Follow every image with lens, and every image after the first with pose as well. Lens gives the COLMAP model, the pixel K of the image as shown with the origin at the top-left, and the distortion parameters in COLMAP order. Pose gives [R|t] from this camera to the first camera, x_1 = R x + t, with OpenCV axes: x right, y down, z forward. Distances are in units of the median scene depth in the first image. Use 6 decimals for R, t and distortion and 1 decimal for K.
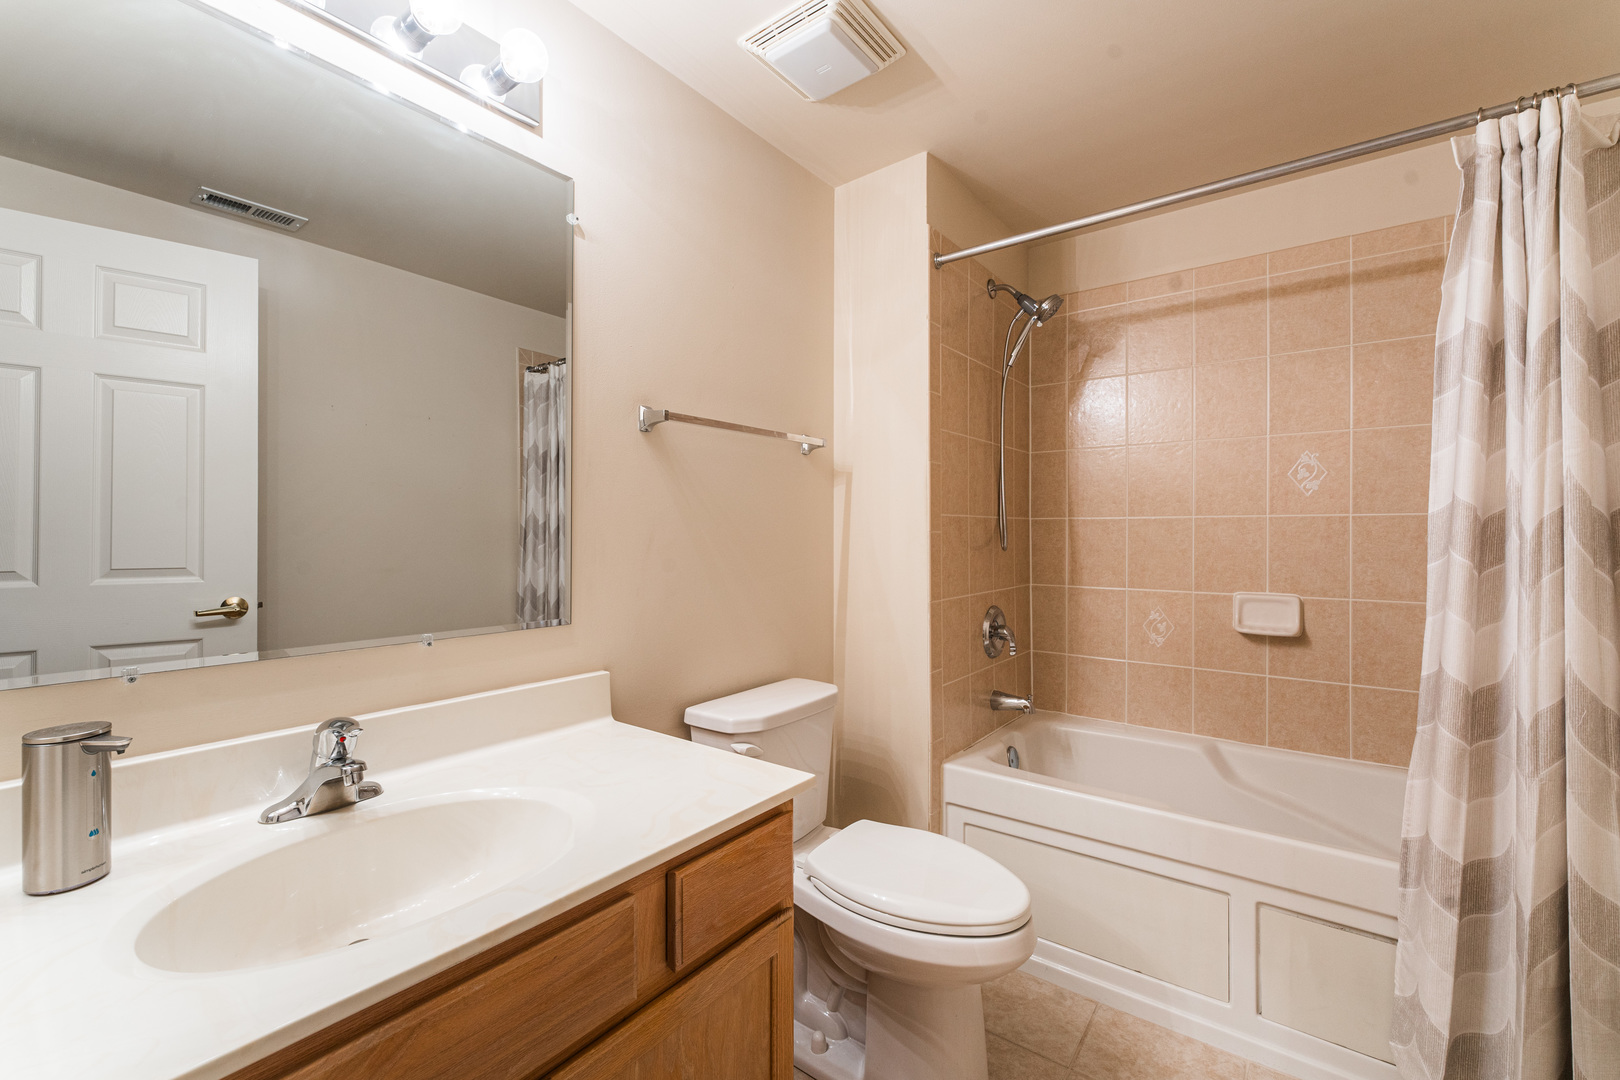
lens RADIAL K [[664.6, 0, 894.1], [0, 664.6, 529.7], [0, 0, 1]] dist [0.001406, 0.000186]
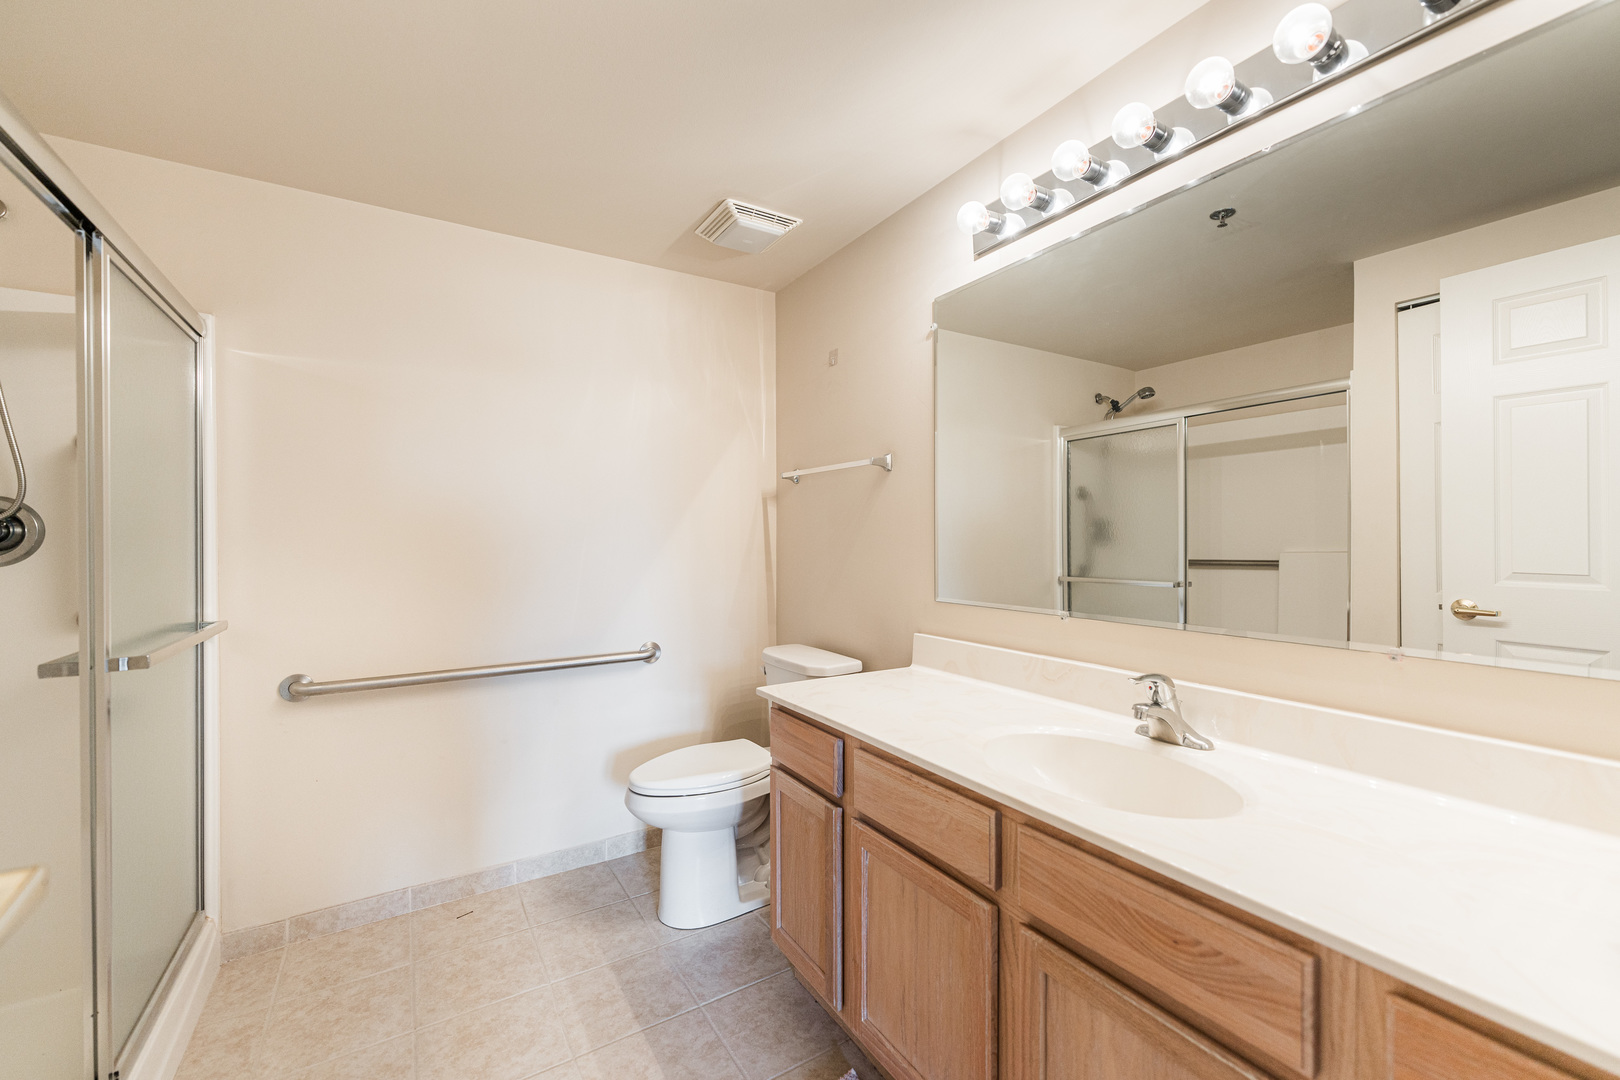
lens RADIAL K [[664.6, 0, 815.5], [0, 664.6, 544.7], [0, 0, 1]] dist [0.001406, 0.000186]
pose [[-0.411109, 0.005029, -0.911572, 0.705686], [0.002248, 0.999987, 0.004503, 0.014846], [0.911583, -0.000198, -0.411115, 0.934693]]
